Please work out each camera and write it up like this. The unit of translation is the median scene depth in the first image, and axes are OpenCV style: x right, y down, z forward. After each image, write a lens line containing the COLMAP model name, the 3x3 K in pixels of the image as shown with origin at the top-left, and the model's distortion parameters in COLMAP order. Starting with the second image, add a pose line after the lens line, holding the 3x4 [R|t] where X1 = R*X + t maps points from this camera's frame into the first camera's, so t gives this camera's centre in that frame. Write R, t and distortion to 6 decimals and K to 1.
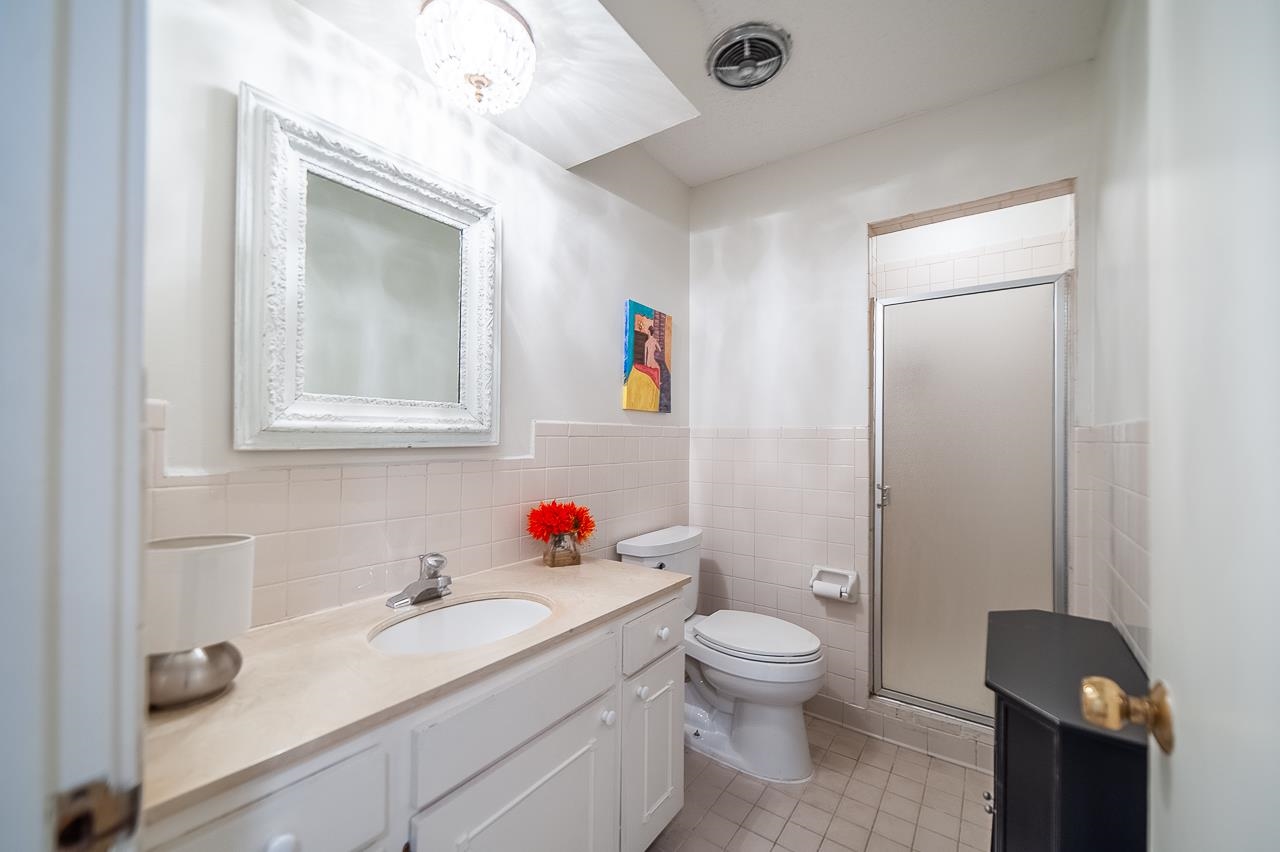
lens RADIAL K [[497.9, 0, 639.9], [0, 497.9, 431.4], [0, 0, 1]] dist [-0.000915, -0.000396]
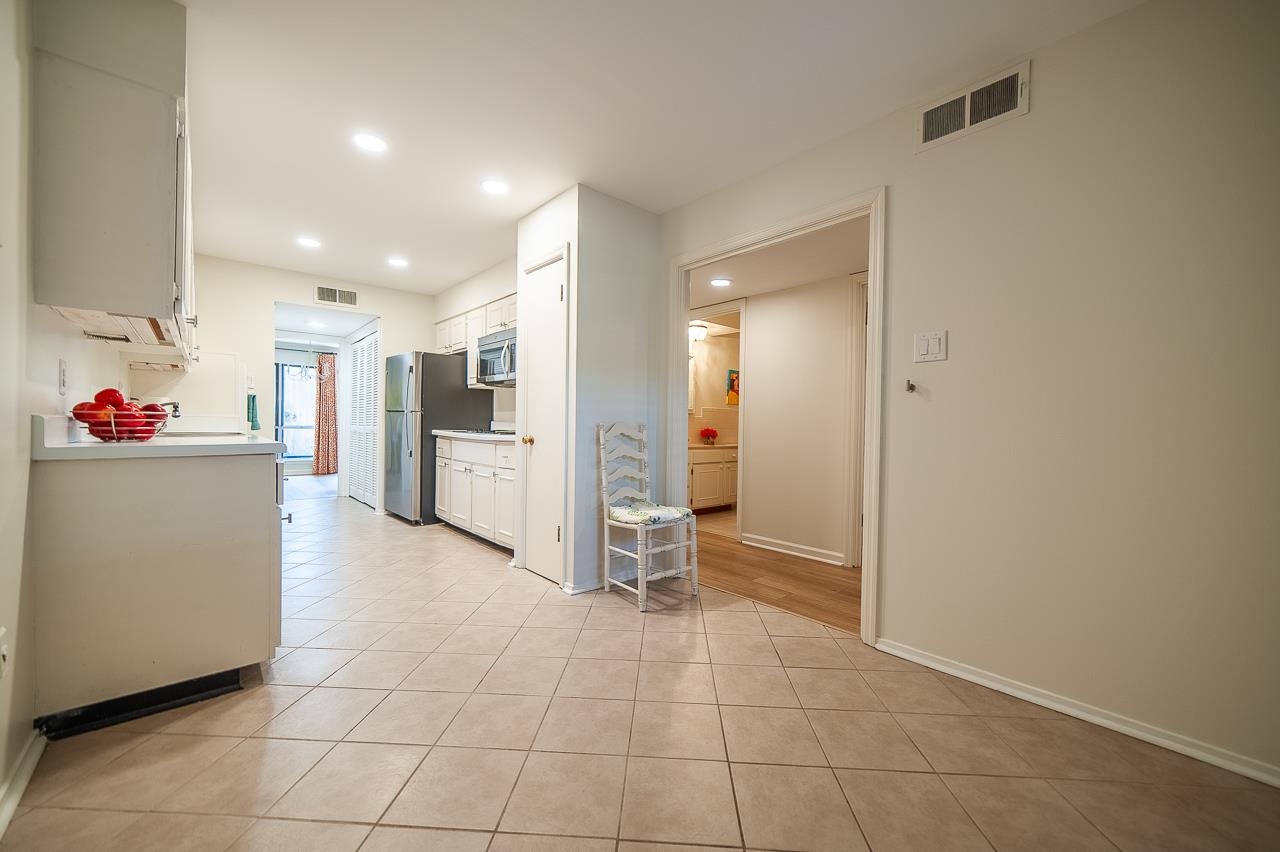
lens RADIAL K [[497.9, 0, 640.1], [0, 497.9, 421.3], [0, 0, 1]] dist [-0.000915, -0.000396]
pose [[0.975285, 0.011041, -0.220674, 0.148143], [-0.008211, 0.999872, 0.013738, 0.033309], [0.220798, -0.011586, 0.975251, -2.540862]]
